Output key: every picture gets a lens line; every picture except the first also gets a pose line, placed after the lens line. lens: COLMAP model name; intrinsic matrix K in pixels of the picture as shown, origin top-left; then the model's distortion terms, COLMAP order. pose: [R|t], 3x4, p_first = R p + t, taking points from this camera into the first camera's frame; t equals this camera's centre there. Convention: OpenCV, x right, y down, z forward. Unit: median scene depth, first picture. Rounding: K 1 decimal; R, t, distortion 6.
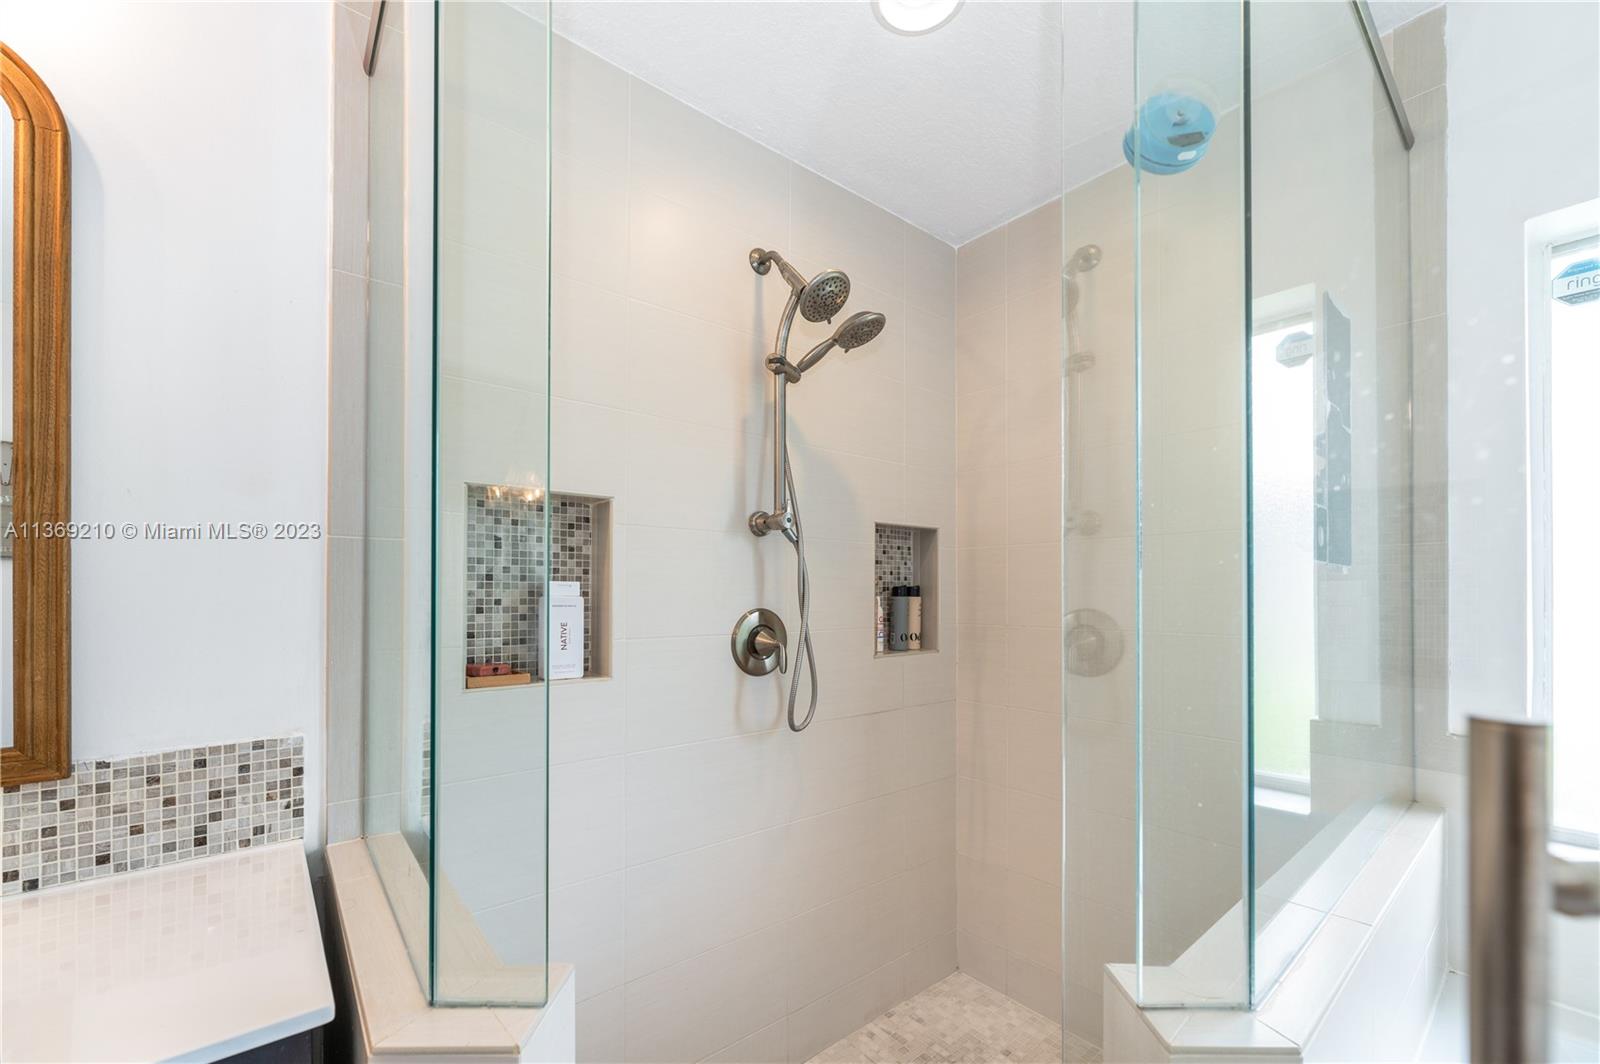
lens RADIAL K [[640.8, 0, 805.0], [0, 640.8, 577.9], [0, 0, 1]] dist [0.000599, -0.000614]
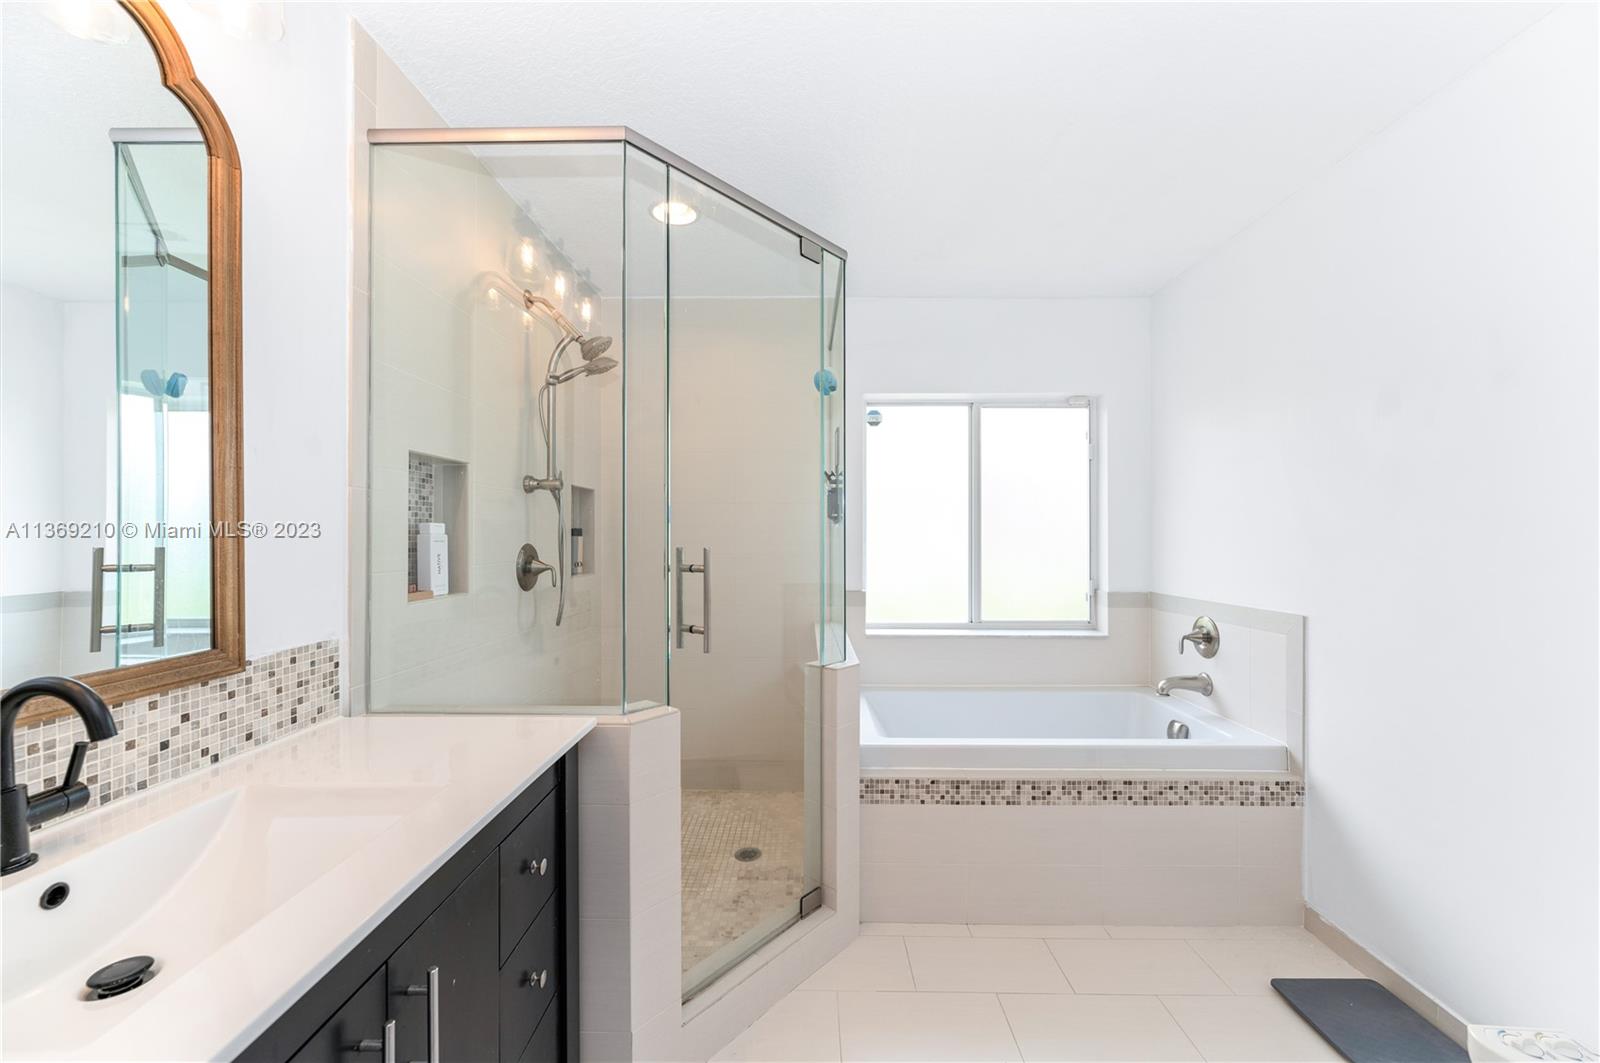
lens RADIAL K [[640.8, 0, 797.2], [0, 640.8, 533.3], [0, 0, 1]] dist [0.000599, -0.000614]
pose [[0.645551, -0.000947, 0.763716, -1.231857], [-0.010219, 0.999899, 0.009878, 0.008404], [-0.763649, -0.014181, 0.645476, -0.594465]]
